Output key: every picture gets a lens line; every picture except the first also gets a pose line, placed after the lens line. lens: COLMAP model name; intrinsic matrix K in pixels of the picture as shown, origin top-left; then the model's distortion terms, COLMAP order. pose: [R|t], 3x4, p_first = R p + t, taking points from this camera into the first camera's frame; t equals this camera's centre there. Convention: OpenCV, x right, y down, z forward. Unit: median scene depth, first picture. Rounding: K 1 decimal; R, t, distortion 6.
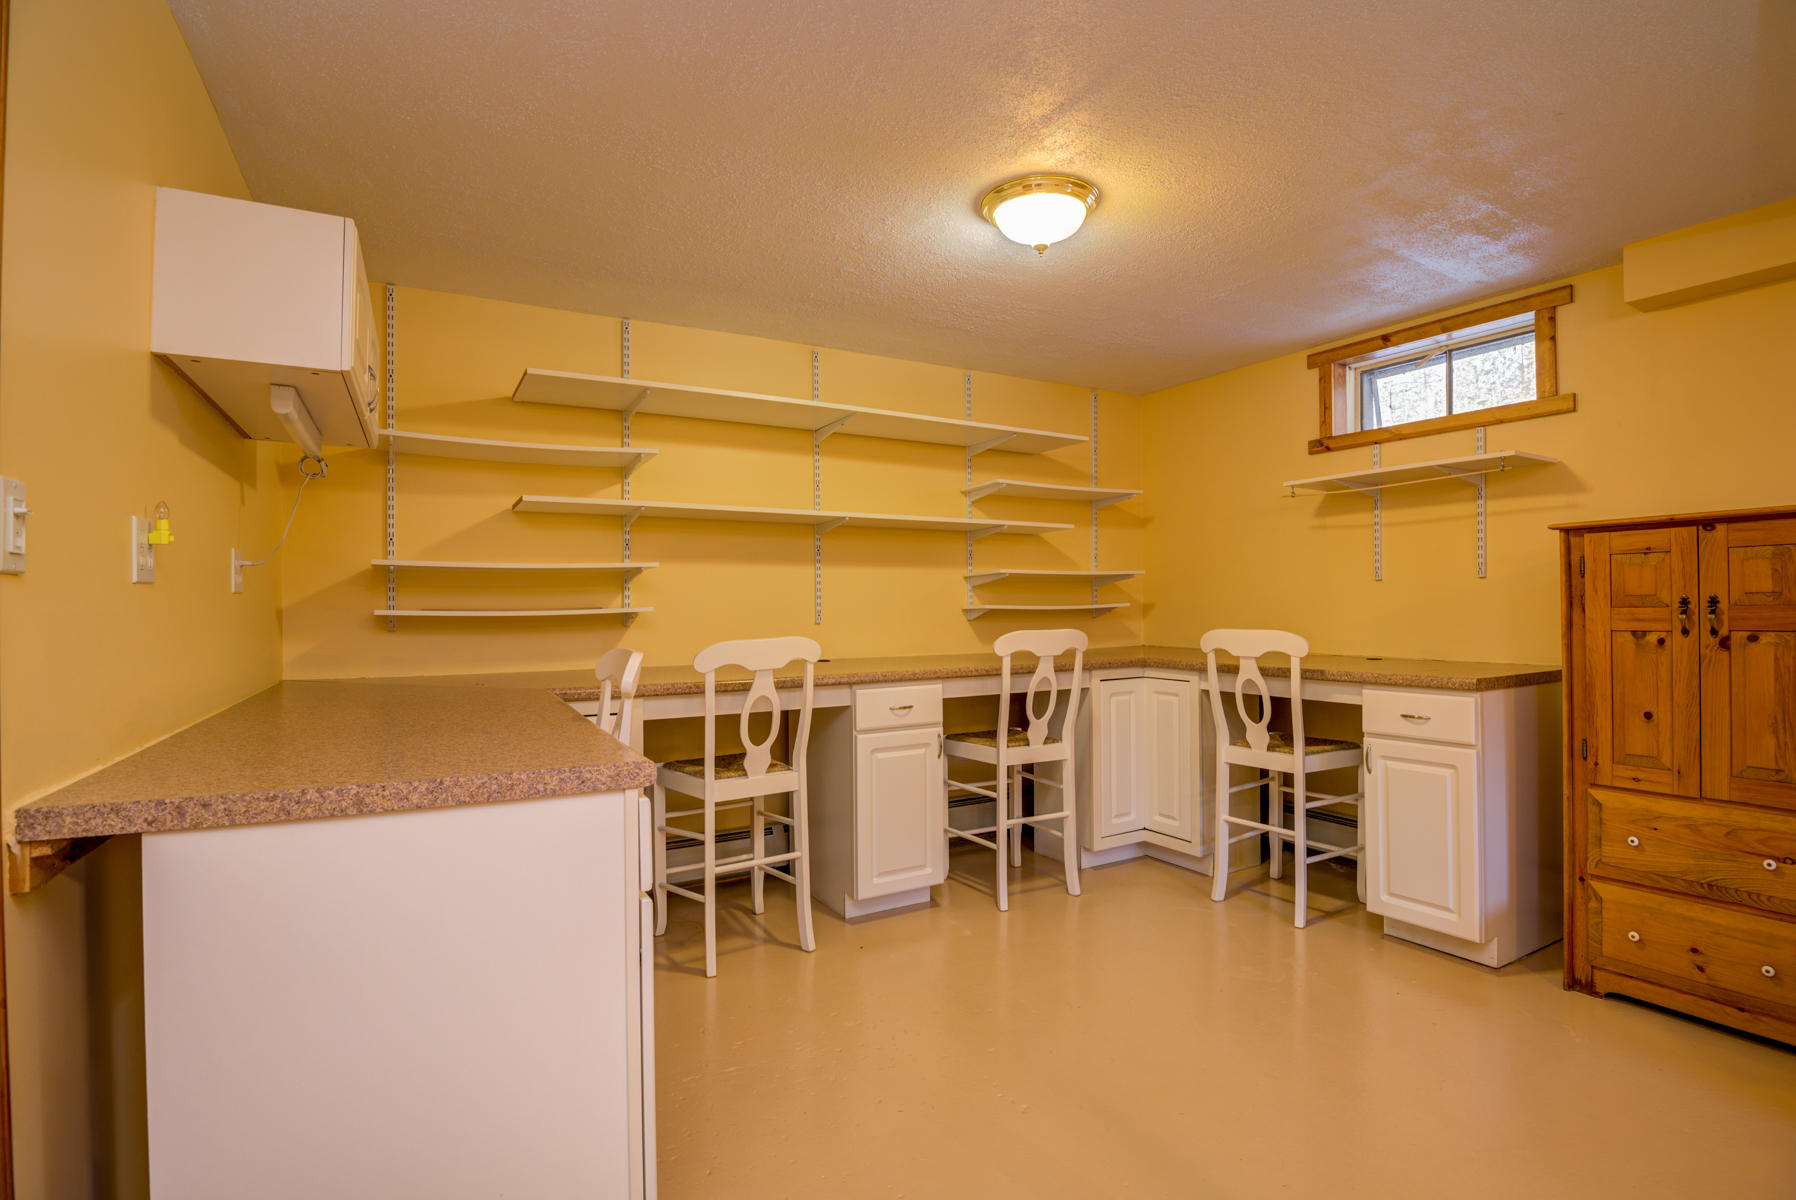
lens RADIAL K [[873.9, 0, 896.3], [0, 873.9, 611.0], [0, 0, 1]] dist [-0.030151, 0.000611]
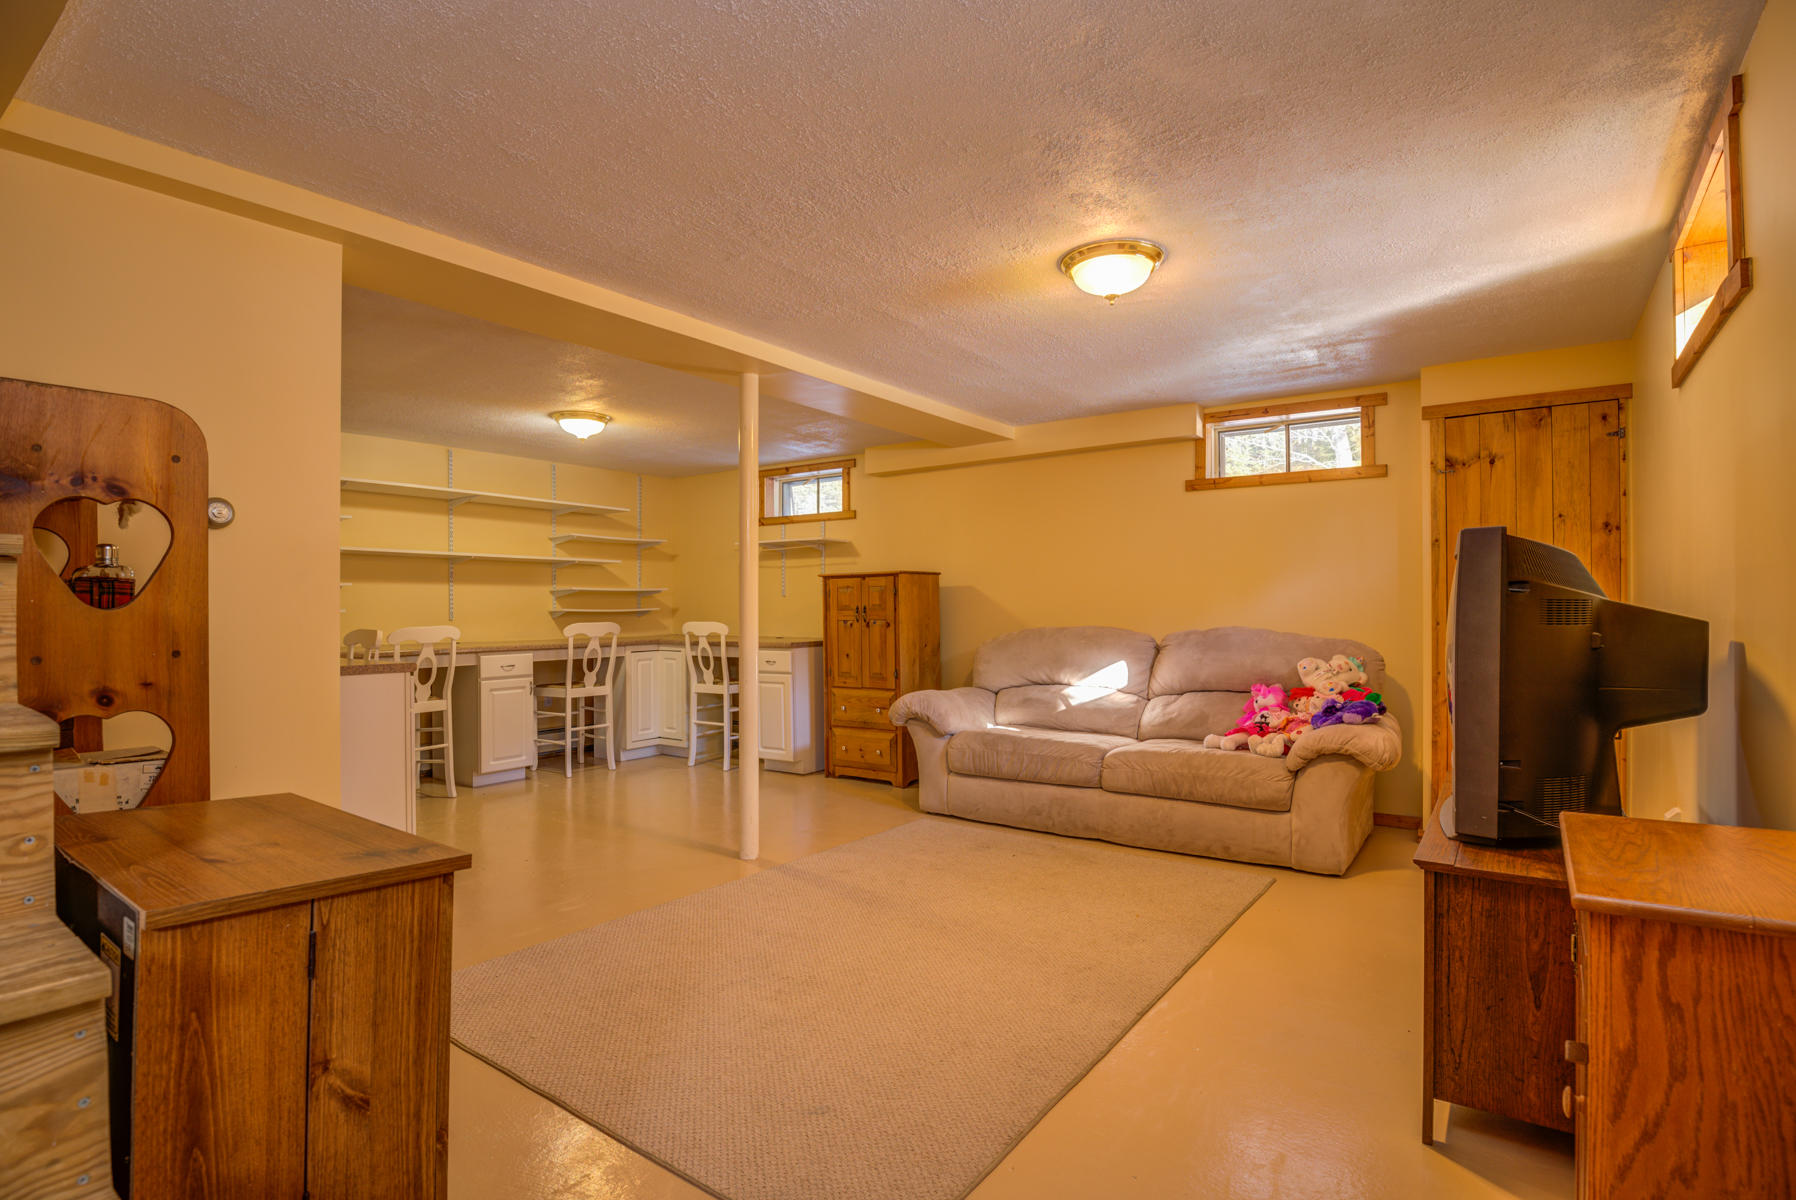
lens RADIAL K [[873.9, 0, 910.1], [0, 873.9, 607.9], [0, 0, 1]] dist [-0.030151, 0.000611]
pose [[0.902754, 0.002286, 0.430150, -0.015125], [0.001060, 0.999971, -0.007537, 0.004591], [-0.430155, 0.007260, 0.902726, -0.928988]]
